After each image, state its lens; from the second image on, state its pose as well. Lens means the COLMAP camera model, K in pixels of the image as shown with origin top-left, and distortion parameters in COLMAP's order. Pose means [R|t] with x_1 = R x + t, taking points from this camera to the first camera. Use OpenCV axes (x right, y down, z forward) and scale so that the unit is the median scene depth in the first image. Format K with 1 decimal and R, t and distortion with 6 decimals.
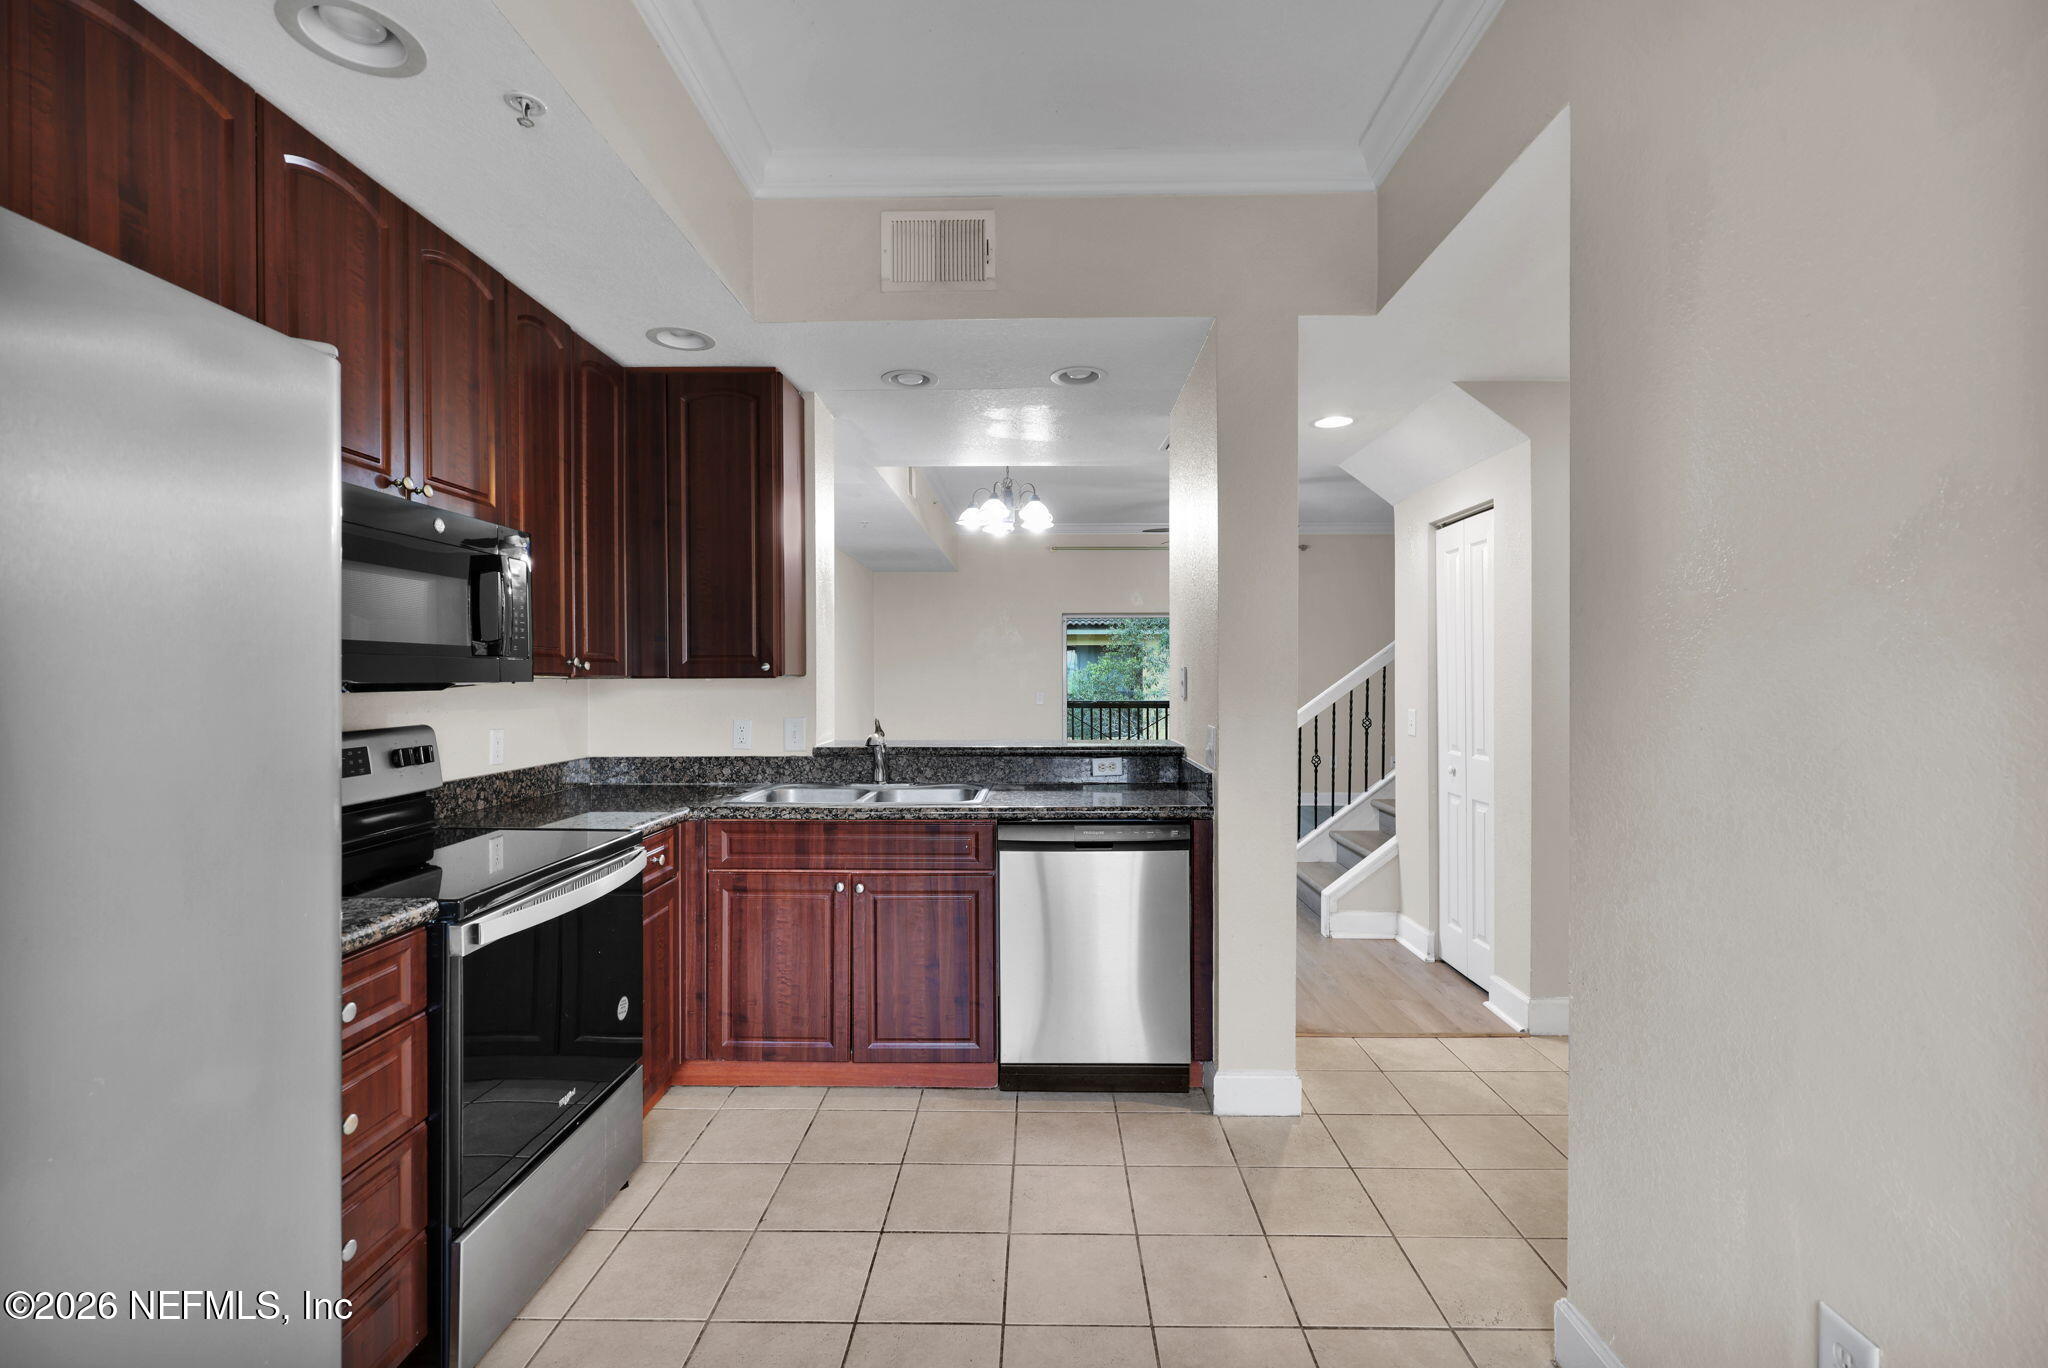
lens RADIAL K [[905.9, 0, 1022.9], [0, 905.9, 679.1], [0, 0, 1]] dist [-0.001264, -0.000133]
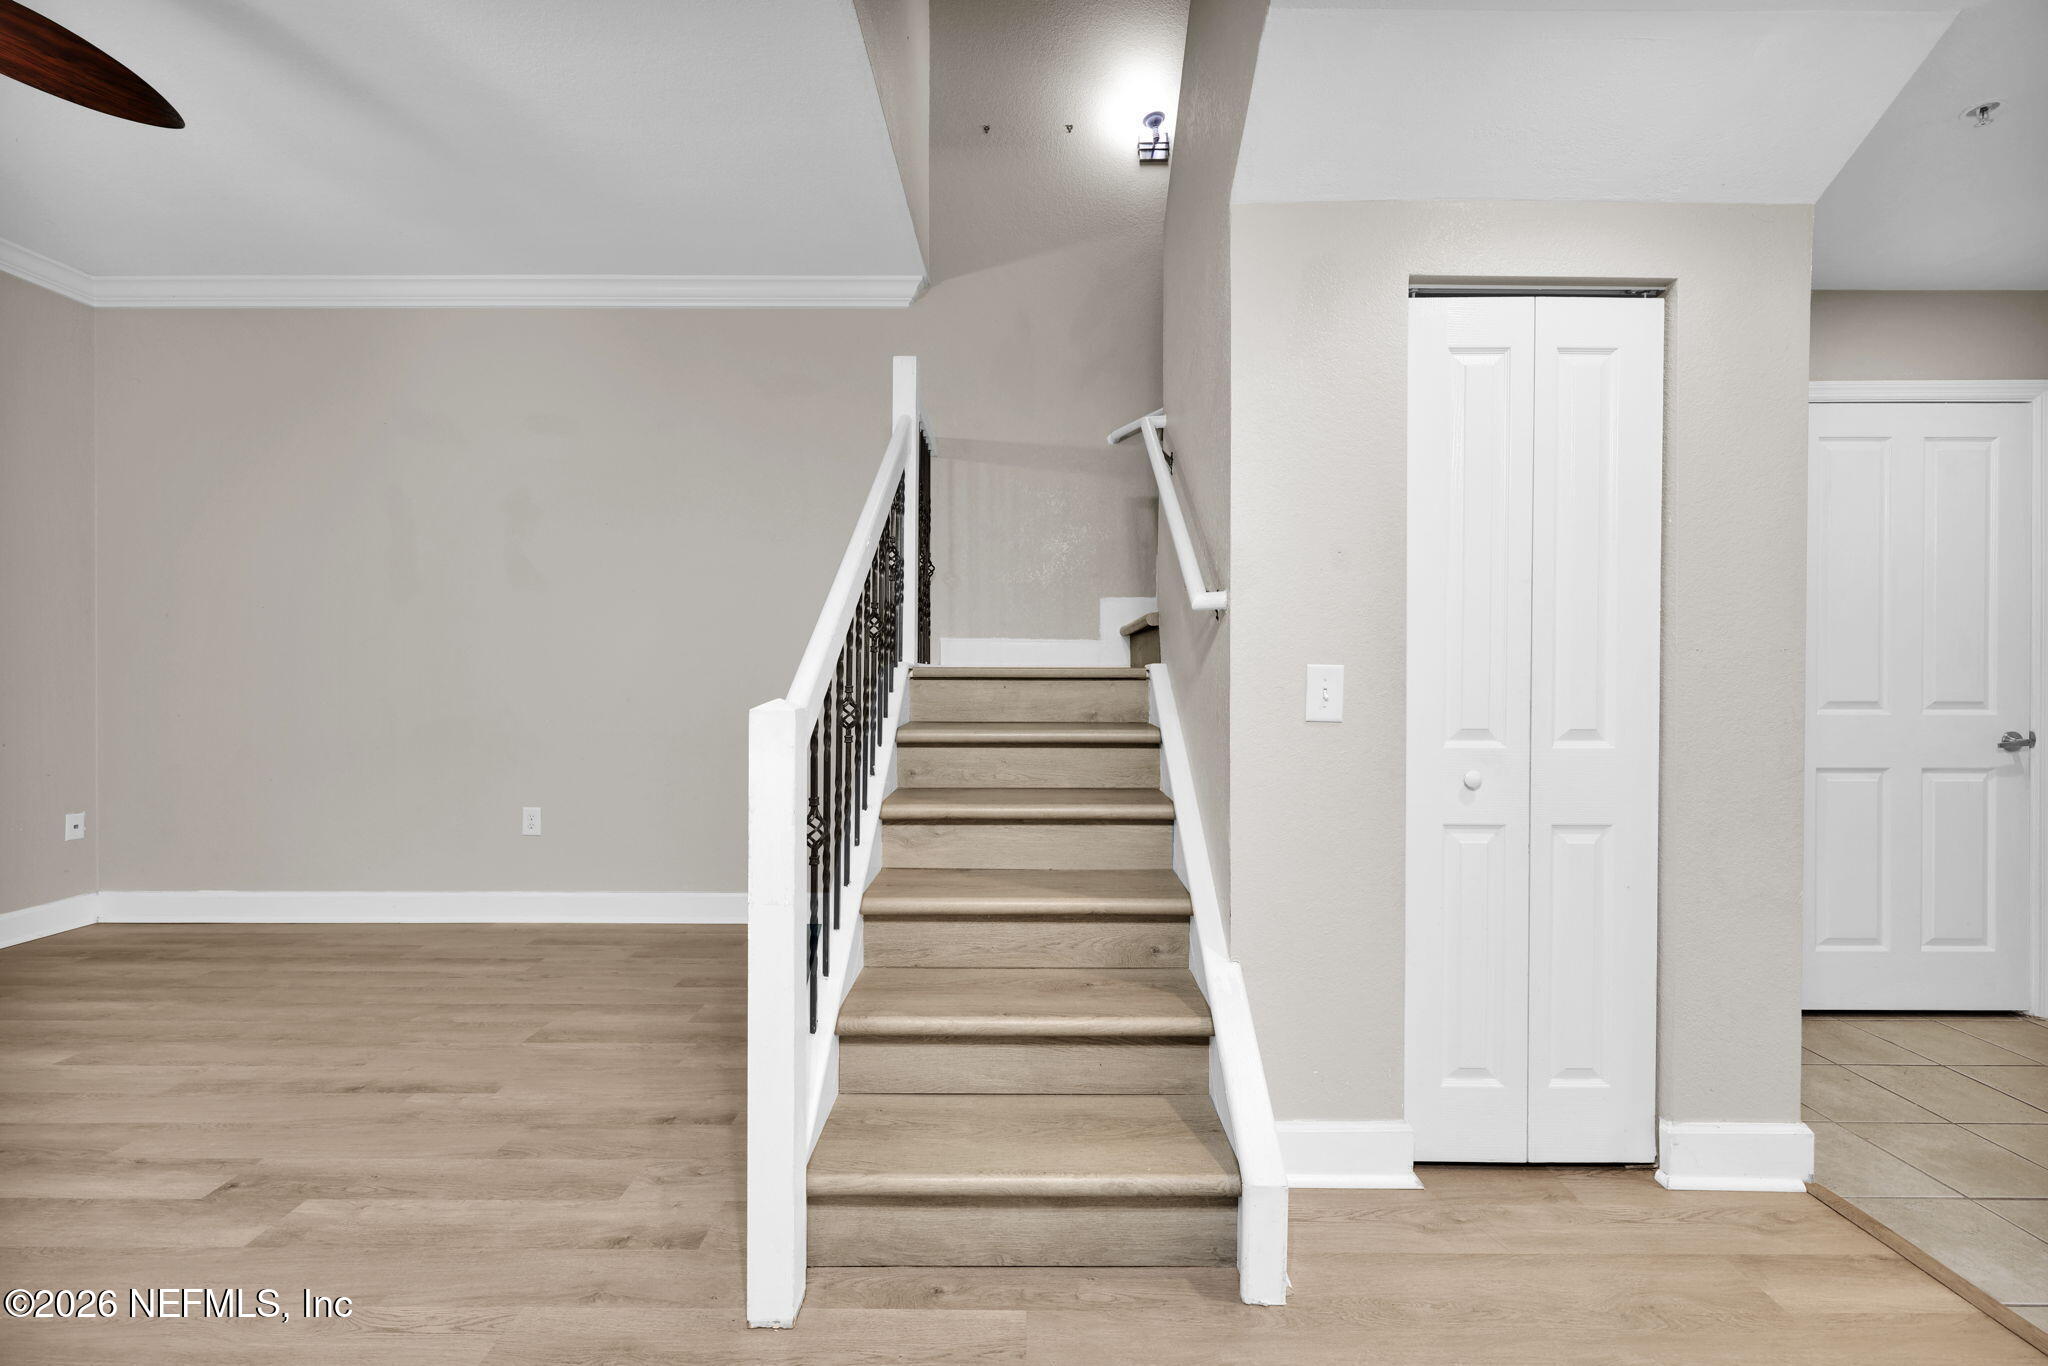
lens RADIAL K [[822.4, 0, 1026.5], [0, 822.4, 678.9], [0, 0, 1]] dist [0.002137, -0.000313]
pose [[-0.020191, -0.006414, 0.999776, 0.004569], [0.002522, 0.999976, 0.006466, 0.045510], [-0.999793, 0.002652, -0.020174, 1.819767]]
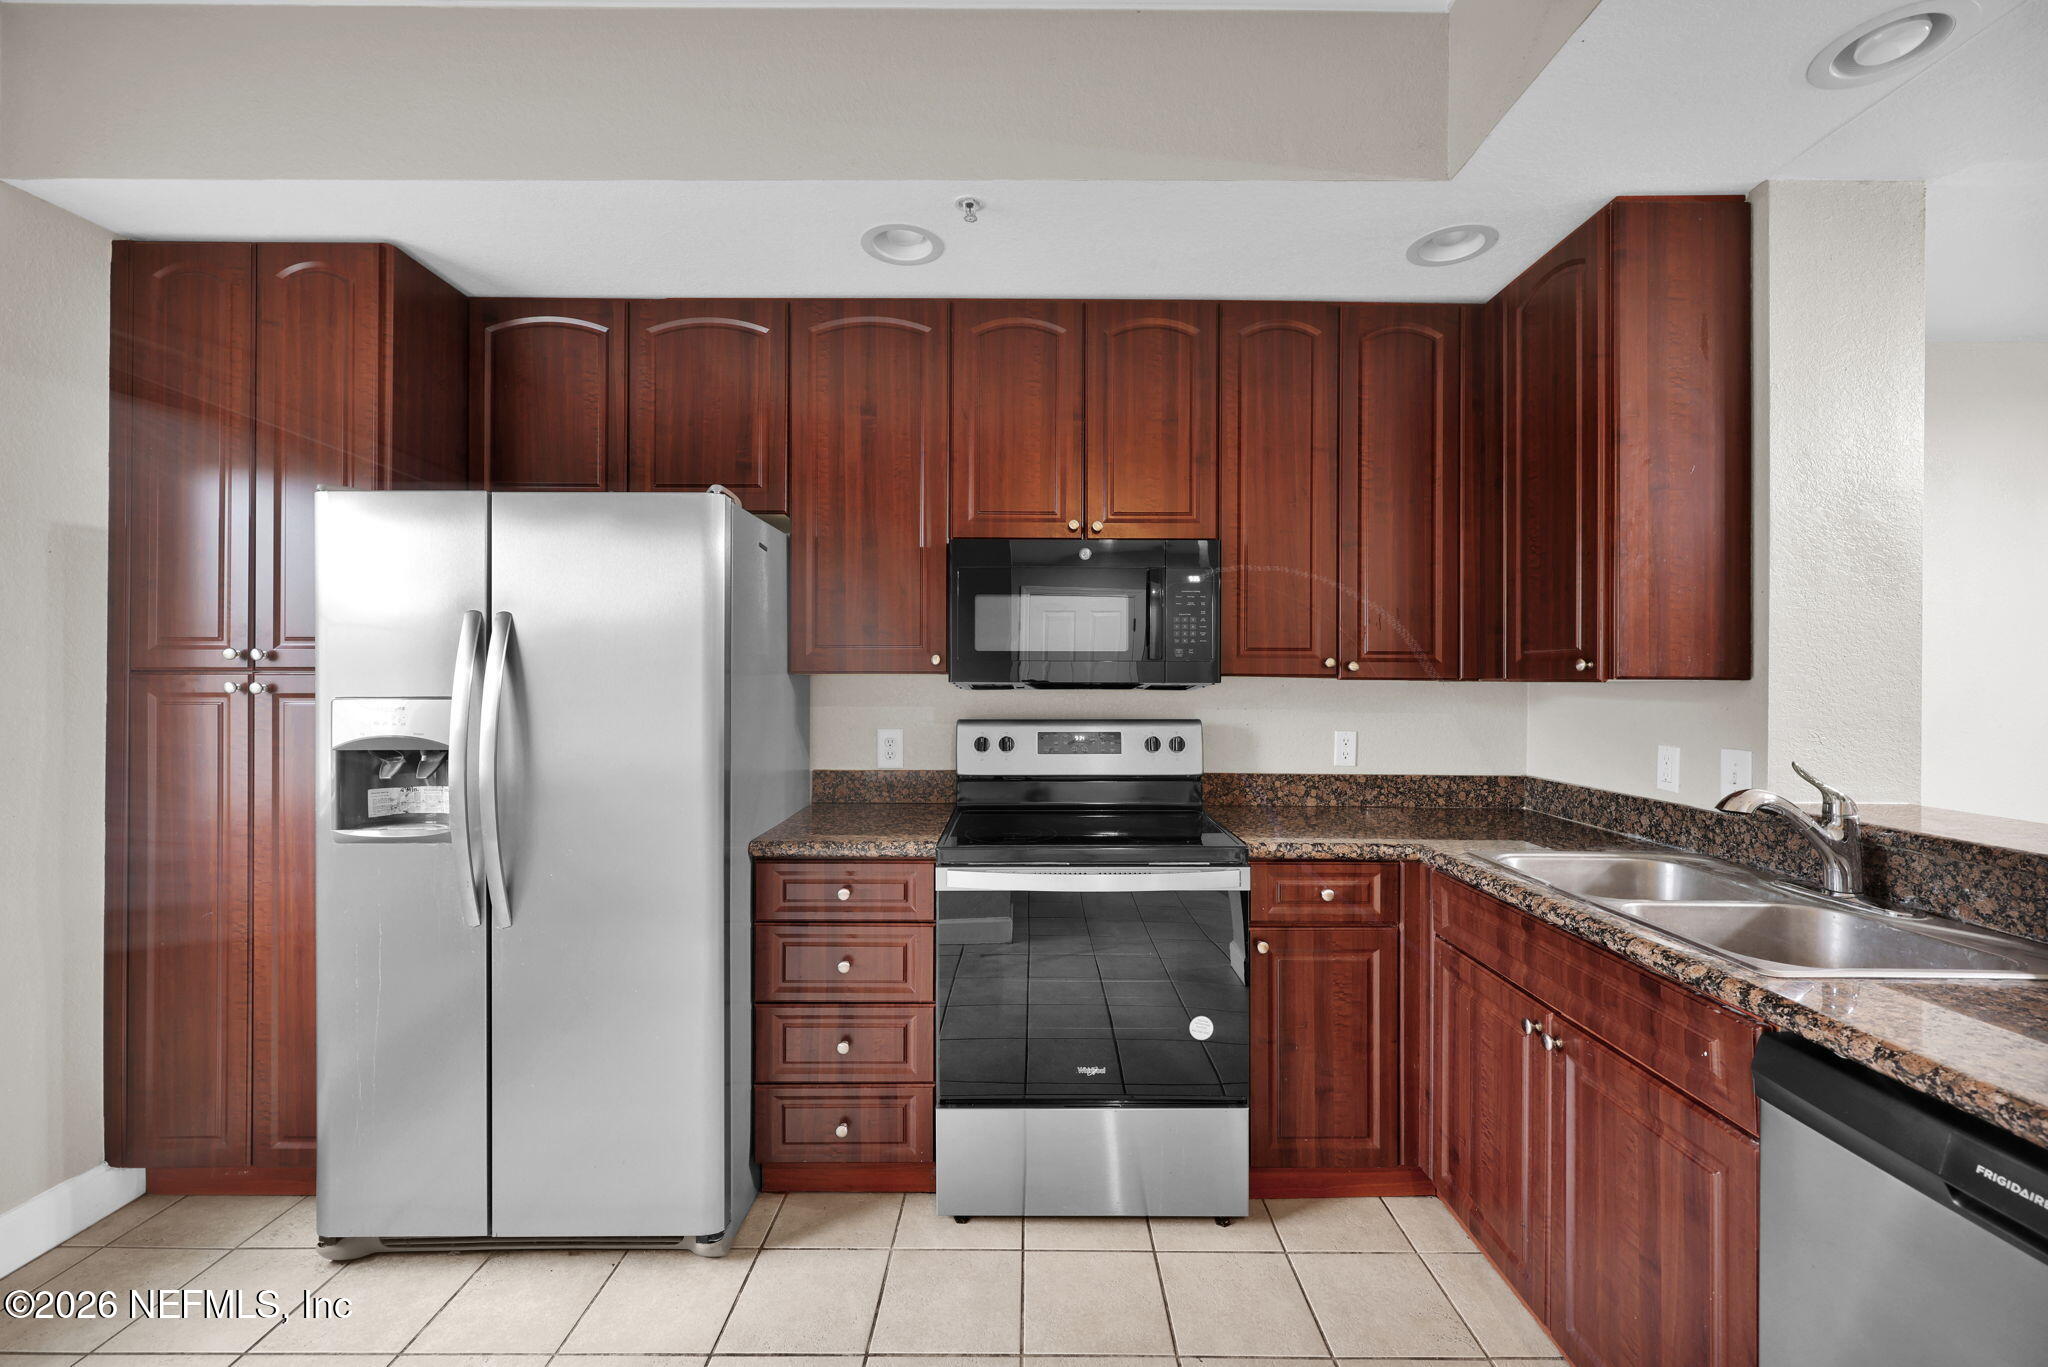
lens RADIAL K [[848.6, 0, 1025.1], [0, 848.6, 675.1], [0, 0, 1]] dist [0.001925, 0.000134]
pose [[0.022160, 0.000469, -0.999754, 0.357745], [-0.006219, 0.999981, 0.000331, -0.004405], [0.999735, 0.006210, 0.022162, 0.641154]]
